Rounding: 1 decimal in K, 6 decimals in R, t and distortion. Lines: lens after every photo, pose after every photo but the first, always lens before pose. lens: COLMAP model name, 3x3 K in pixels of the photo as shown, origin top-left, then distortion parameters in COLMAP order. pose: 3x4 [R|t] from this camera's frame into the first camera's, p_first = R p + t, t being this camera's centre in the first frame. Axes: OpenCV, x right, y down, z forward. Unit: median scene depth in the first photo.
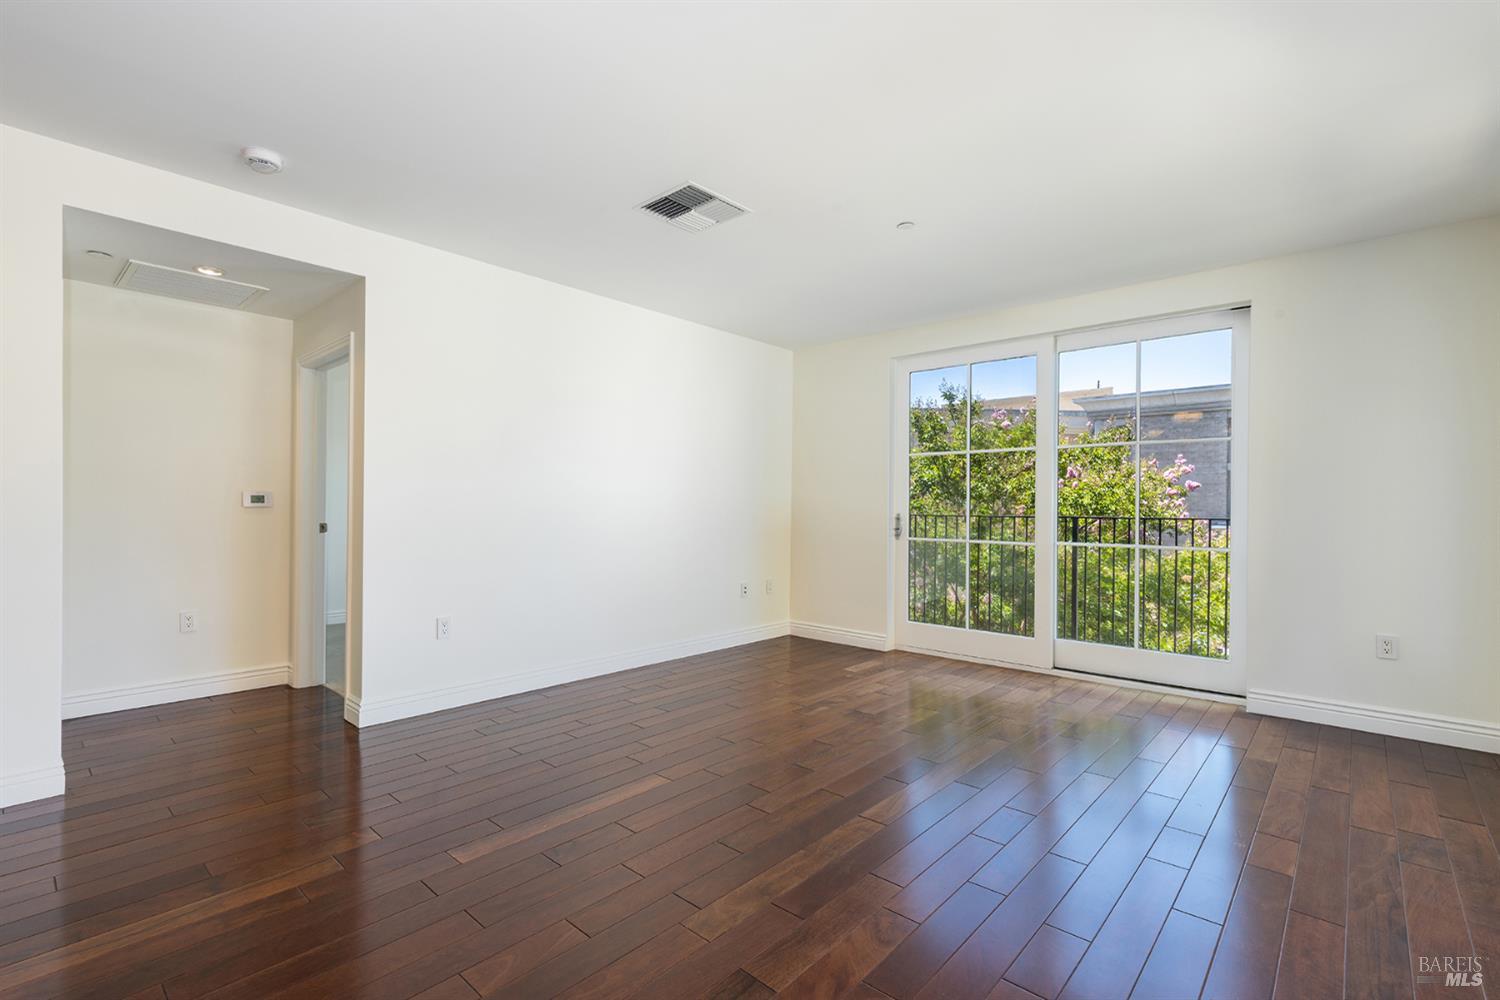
lens RADIAL K [[675.1, 0, 747.1], [0, 675.1, 499.5], [0, 0, 1]] dist [-0.002379, -0.000191]
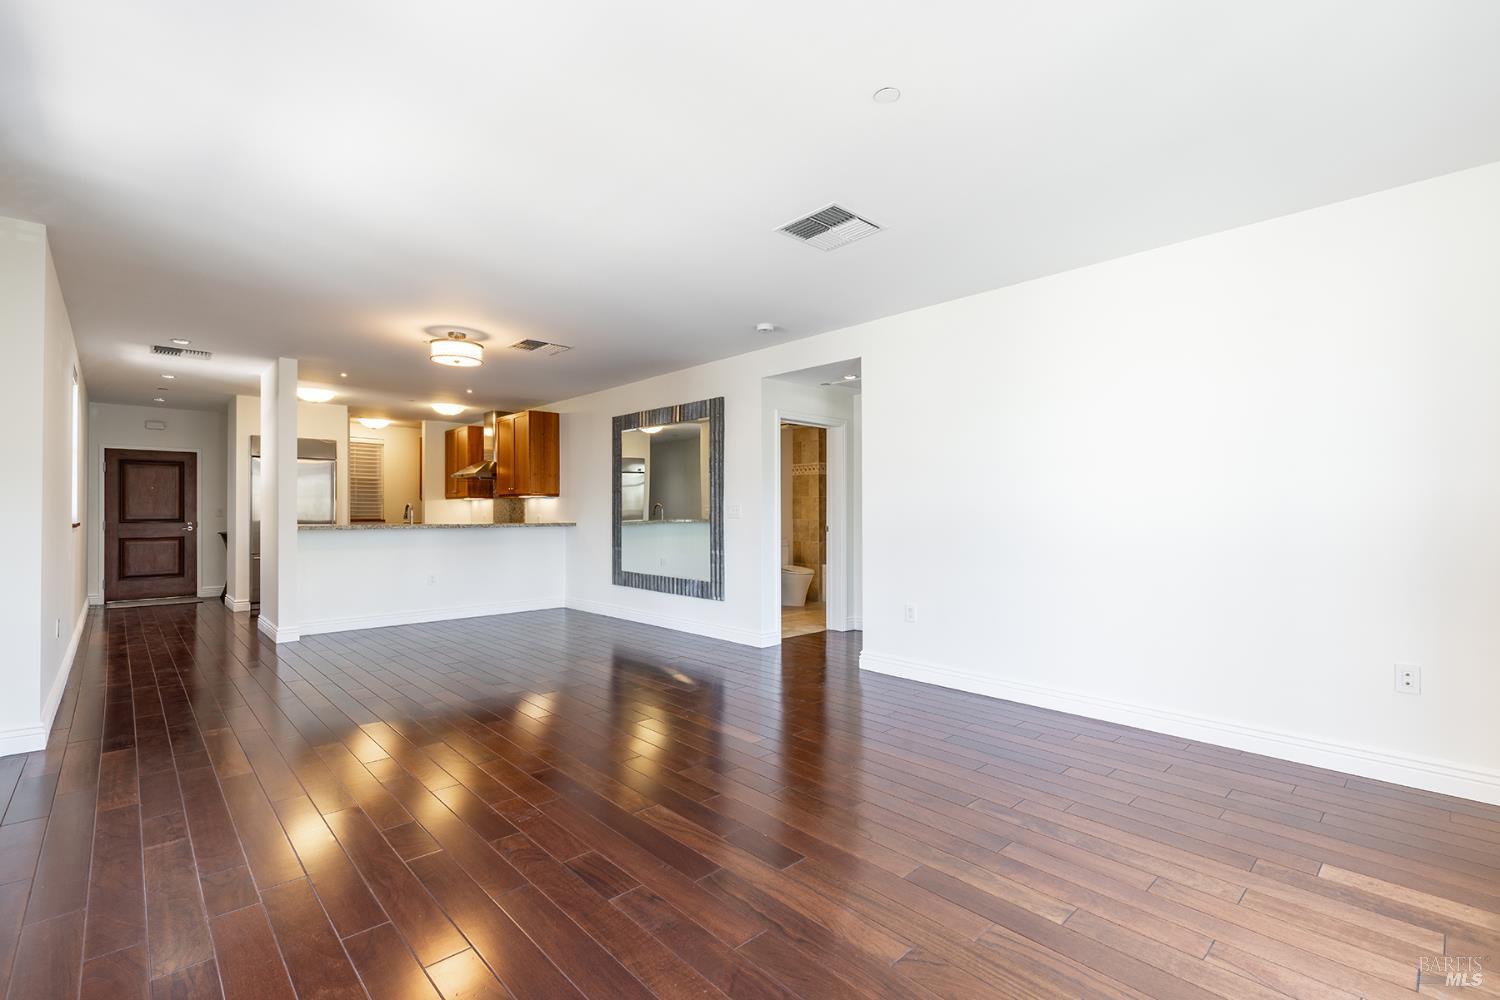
lens RADIAL K [[675.1, 0, 758.5], [0, 675.1, 506.4], [0, 0, 1]] dist [-0.002379, -0.000191]
pose [[-0.062934, -0.002469, -0.998015, 0.730904], [0.009663, 0.999949, -0.003083, -0.006193], [0.997971, -0.009838, -0.062907, 0.716130]]
